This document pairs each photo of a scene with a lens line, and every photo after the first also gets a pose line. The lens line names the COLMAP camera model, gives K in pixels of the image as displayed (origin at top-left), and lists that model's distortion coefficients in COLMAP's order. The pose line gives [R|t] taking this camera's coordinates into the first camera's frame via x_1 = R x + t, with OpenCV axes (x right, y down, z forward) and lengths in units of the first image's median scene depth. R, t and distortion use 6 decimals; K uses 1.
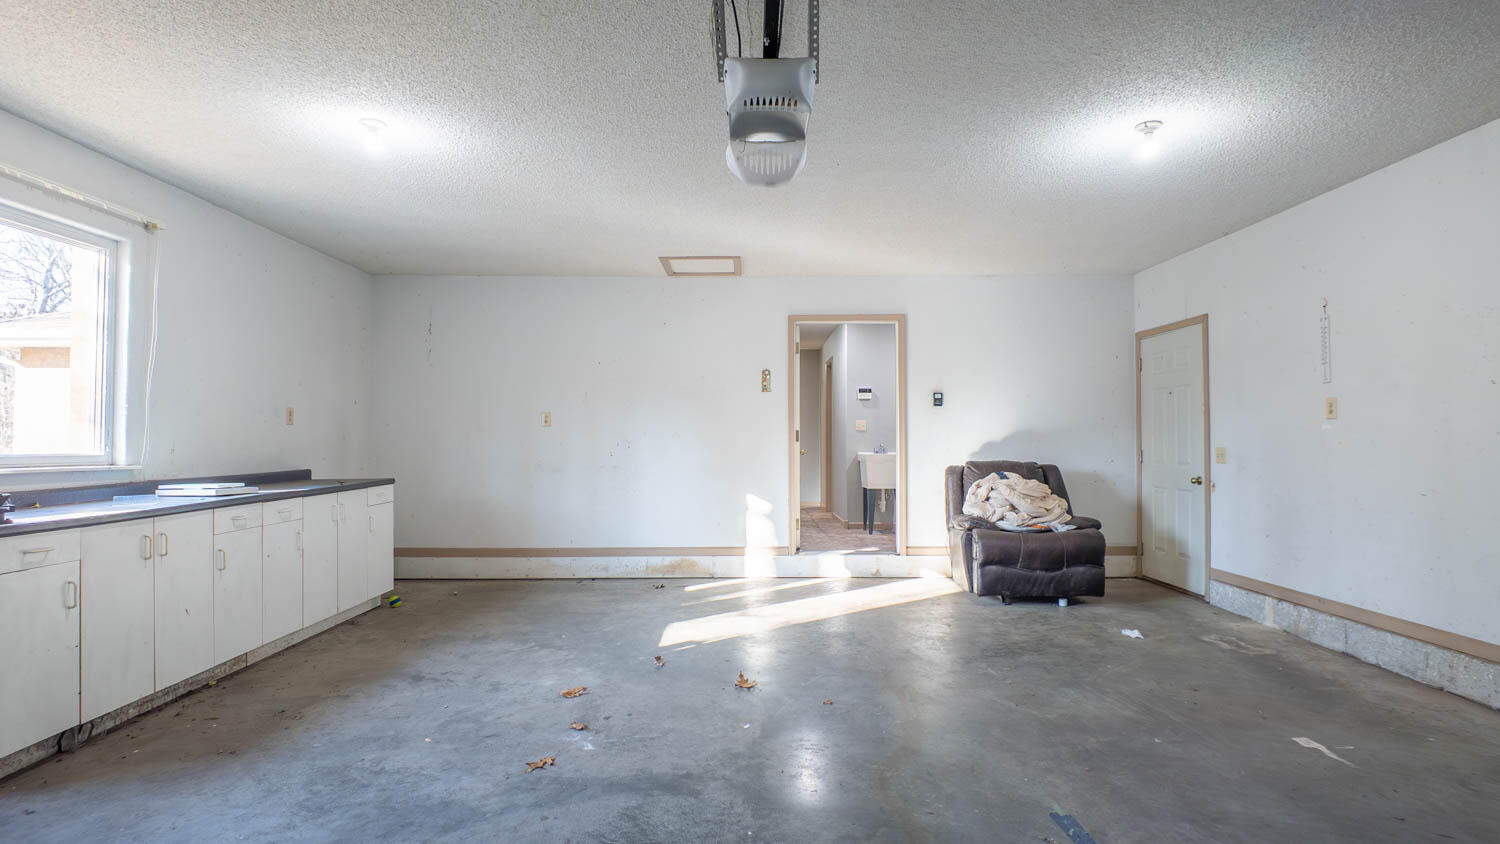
lens RADIAL K [[780.9, 0, 743.5], [0, 780.9, 419.8], [0, 0, 1]] dist [0.052430, -0.059769]
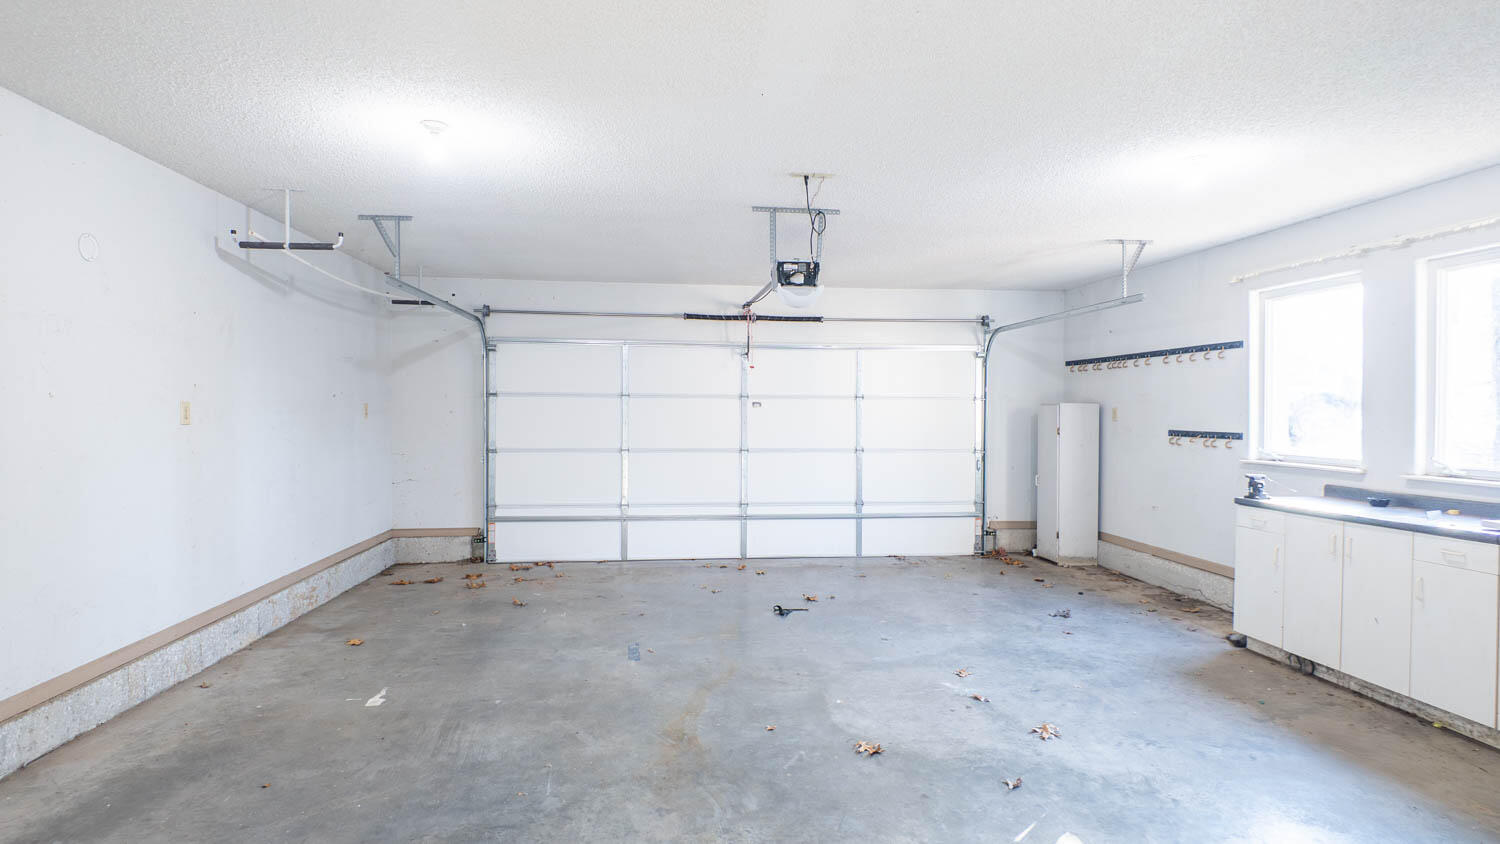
lens RADIAL K [[780.9, 0, 743.5], [0, 780.9, 419.8], [0, 0, 1]] dist [0.052430, -0.059769]
pose [[-0.994334, -0.004927, -0.106189, 0.265538], [-0.003396, 0.999888, -0.014593, -0.006991], [0.106249, -0.014150, -0.994239, 2.120657]]
